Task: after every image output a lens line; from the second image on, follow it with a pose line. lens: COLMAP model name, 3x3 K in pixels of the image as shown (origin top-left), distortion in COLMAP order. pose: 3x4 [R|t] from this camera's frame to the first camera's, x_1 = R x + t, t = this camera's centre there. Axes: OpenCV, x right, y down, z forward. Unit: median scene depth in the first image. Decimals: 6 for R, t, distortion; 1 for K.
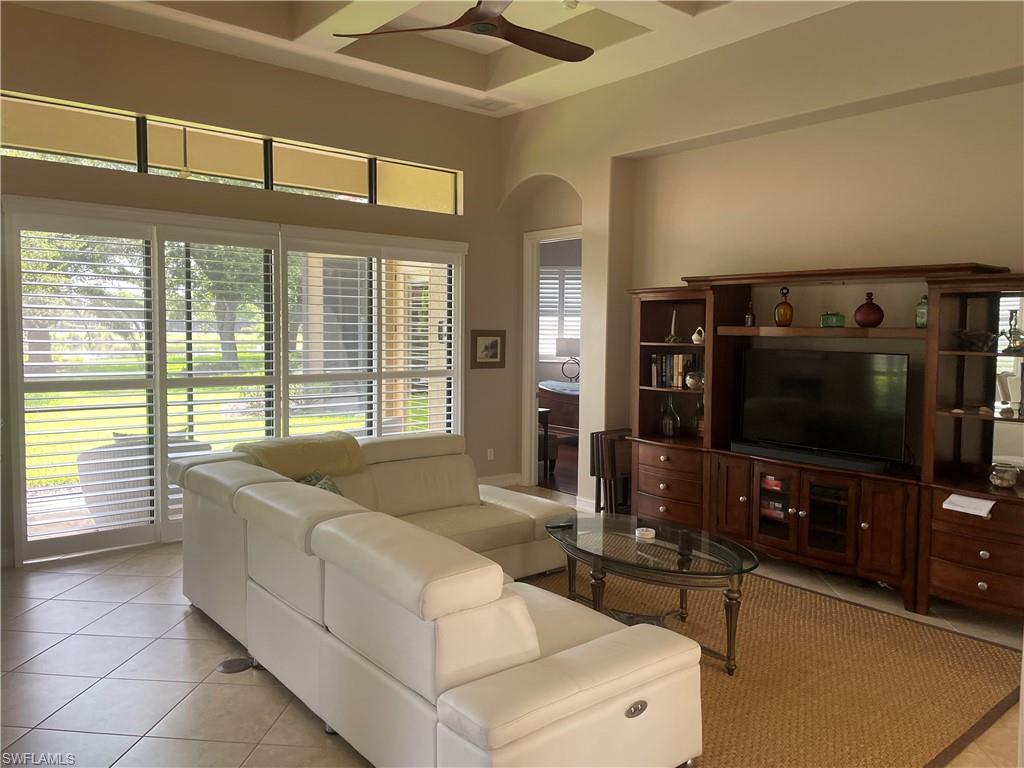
lens RADIAL K [[772.6, 0, 513.0], [0, 772.6, 382.2], [0, 0, 1]] dist [0.061314, -0.080804]
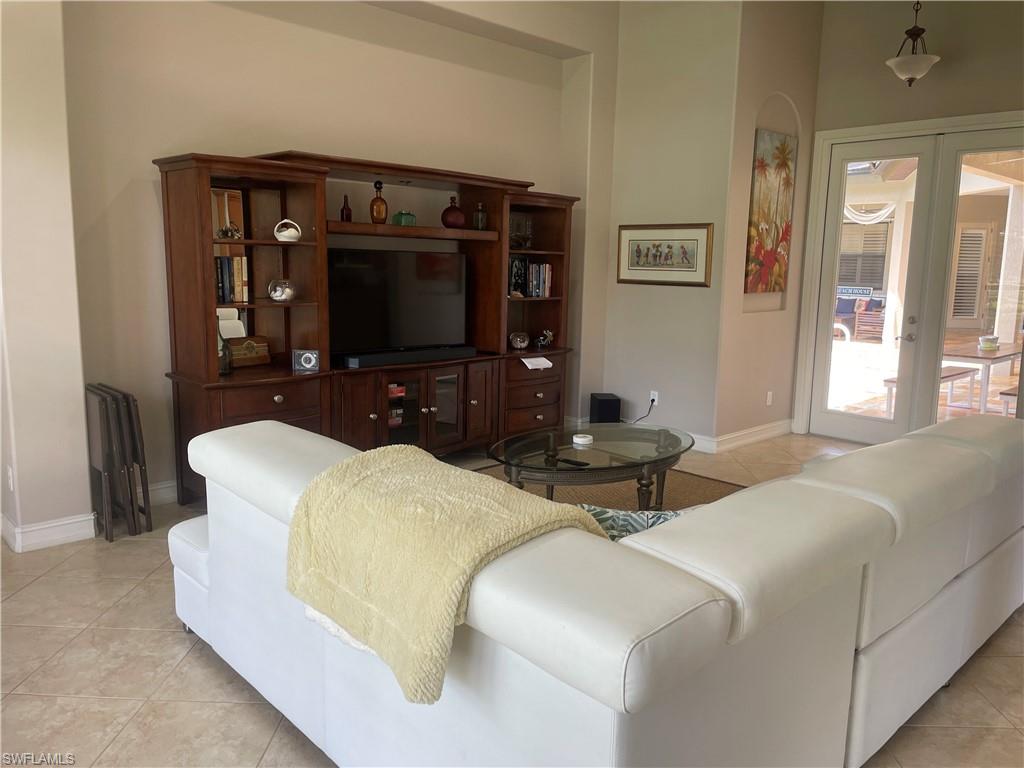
lens RADIAL K [[772.6, 0, 512.3], [0, 772.6, 383.7], [0, 0, 1]] dist [0.061314, -0.080804]
pose [[-0.071543, -0.160154, 0.984496, -0.613589], [0.057872, 0.984696, 0.164392, -0.027207], [-0.995757, 0.068736, -0.061180, 0.911865]]
